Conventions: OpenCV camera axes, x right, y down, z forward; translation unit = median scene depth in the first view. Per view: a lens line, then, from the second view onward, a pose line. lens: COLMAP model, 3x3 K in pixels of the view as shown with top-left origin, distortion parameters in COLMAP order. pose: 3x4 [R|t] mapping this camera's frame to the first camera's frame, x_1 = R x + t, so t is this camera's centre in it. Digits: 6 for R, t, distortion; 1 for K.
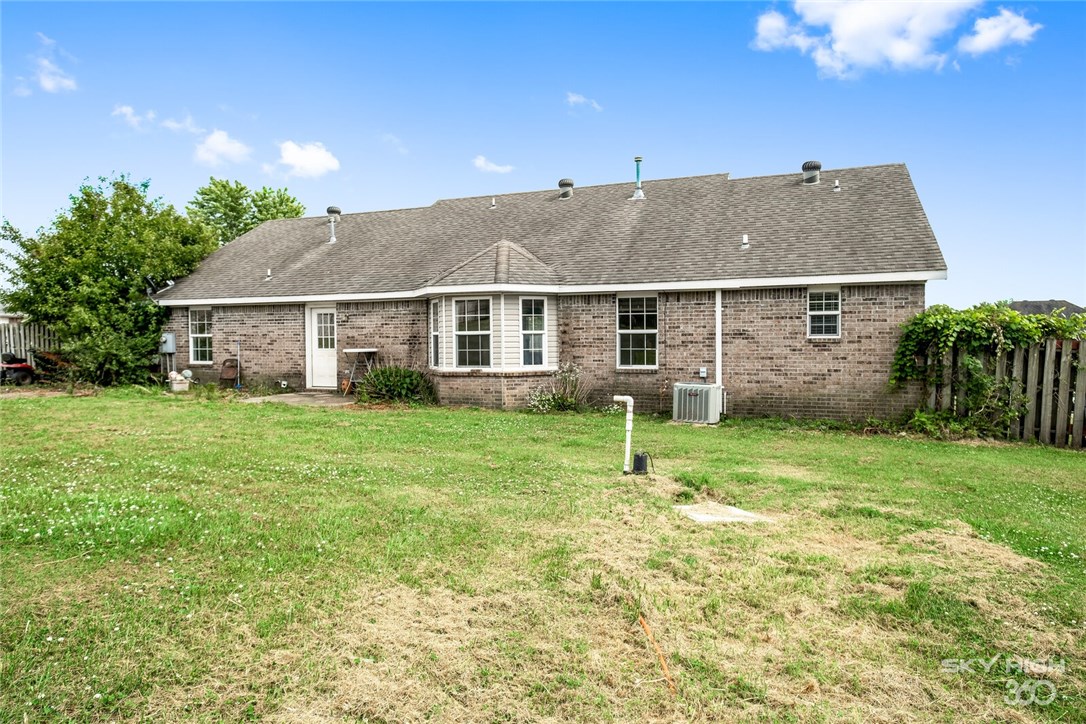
lens RADIAL K [[655.5, 0, 543.3], [0, 655.5, 363.8], [0, 0, 1]] dist [-0.001326, 0.000428]
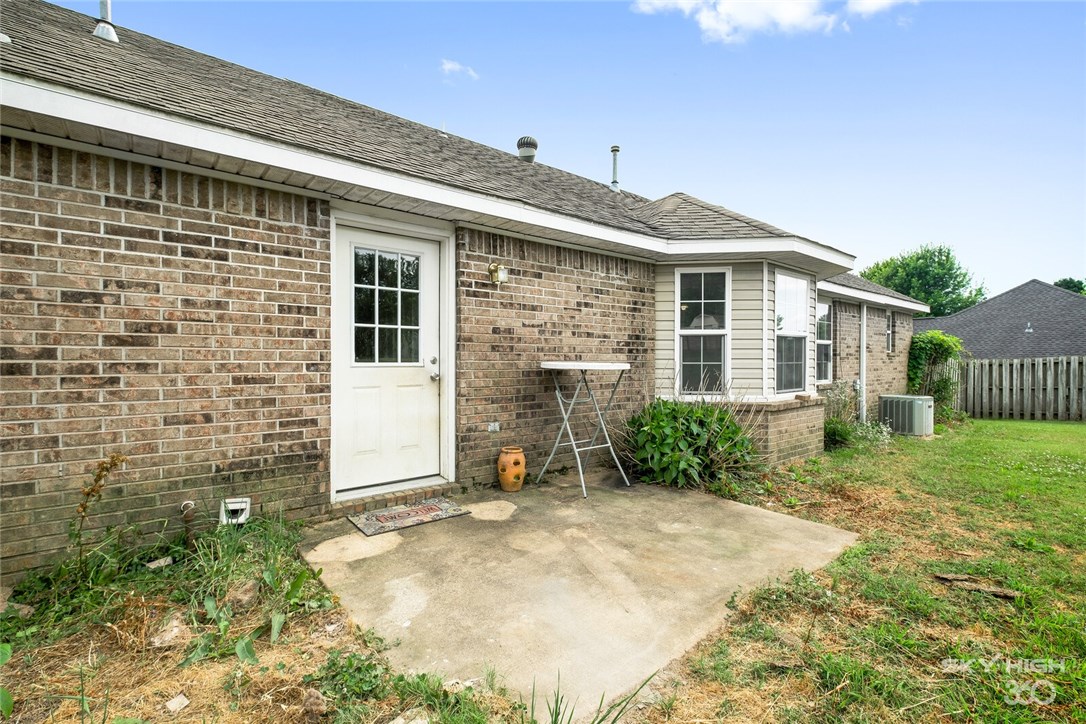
lens RADIAL K [[471.3, 0, 543.1], [0, 471.3, 355.1], [0, 0, 1]] dist [0.002542, -0.003898]
pose [[0.500521, 0.006971, 0.865696, -0.583407], [0.017327, 0.999687, -0.018067, -0.025044], [-0.865551, 0.024043, 0.500243, 0.971503]]
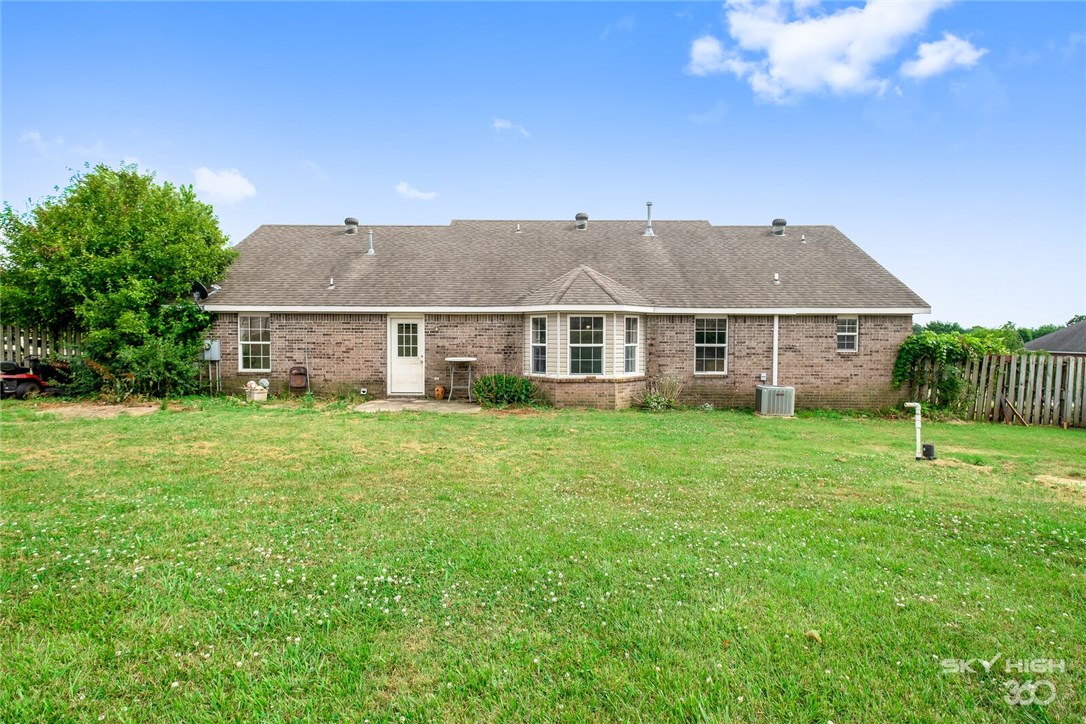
lens RADIAL K [[560.7, 0, 550.7], [0, 560.7, 360.8], [0, 0, 1]] dist [-0.001288, -0.000425]
pose [[0.937483, -0.004568, 0.348000, -0.509457], [0.003048, 0.999983, 0.004915, -0.024302], [-0.348017, -0.003547, 0.937482, 0.081577]]
